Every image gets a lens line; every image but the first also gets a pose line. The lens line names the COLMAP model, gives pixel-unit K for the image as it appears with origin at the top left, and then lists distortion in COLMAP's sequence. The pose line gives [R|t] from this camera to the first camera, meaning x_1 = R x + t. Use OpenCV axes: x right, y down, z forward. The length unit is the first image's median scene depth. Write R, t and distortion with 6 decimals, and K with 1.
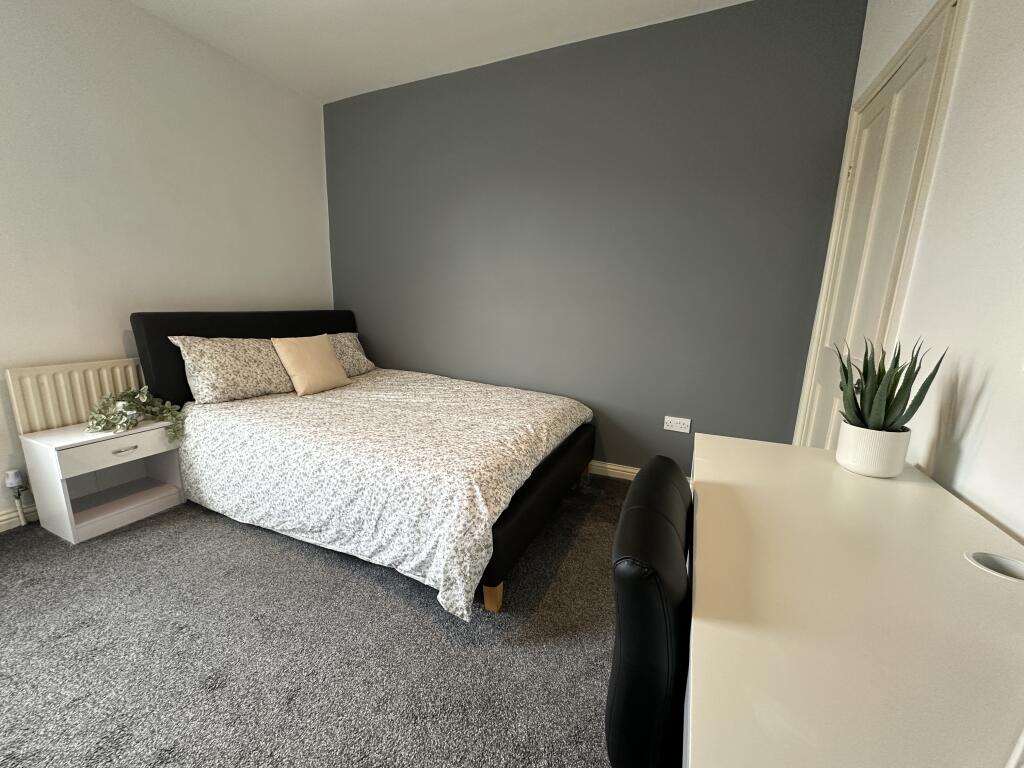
lens RADIAL K [[401.0, 0, 512.0], [0, 401.0, 384.0], [0, 0, 1]] dist [-0.011166, -0.000197]
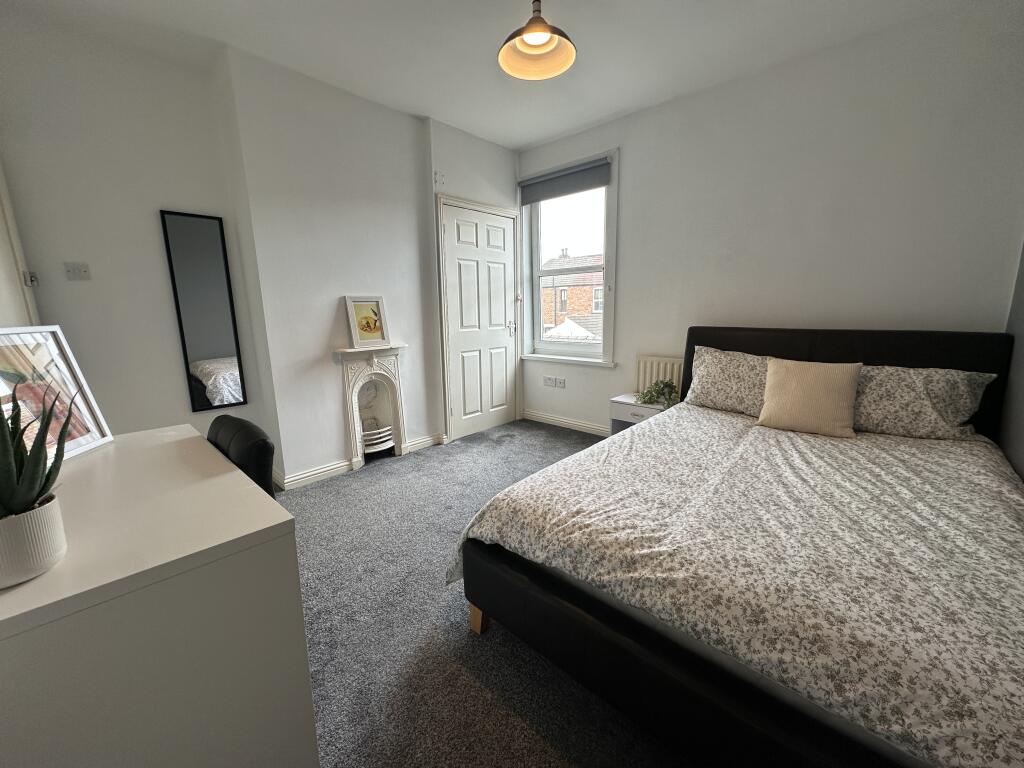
lens RADIAL K [[401.0, 0, 512.0], [0, 401.0, 384.0], [0, 0, 1]] dist [-0.011166, -0.000197]
pose [[-0.309839, 0.162826, -0.936743, 0.532534], [-0.183260, 0.956525, 0.226881, -0.182854], [0.932961, 0.241964, -0.266530, 0.809788]]
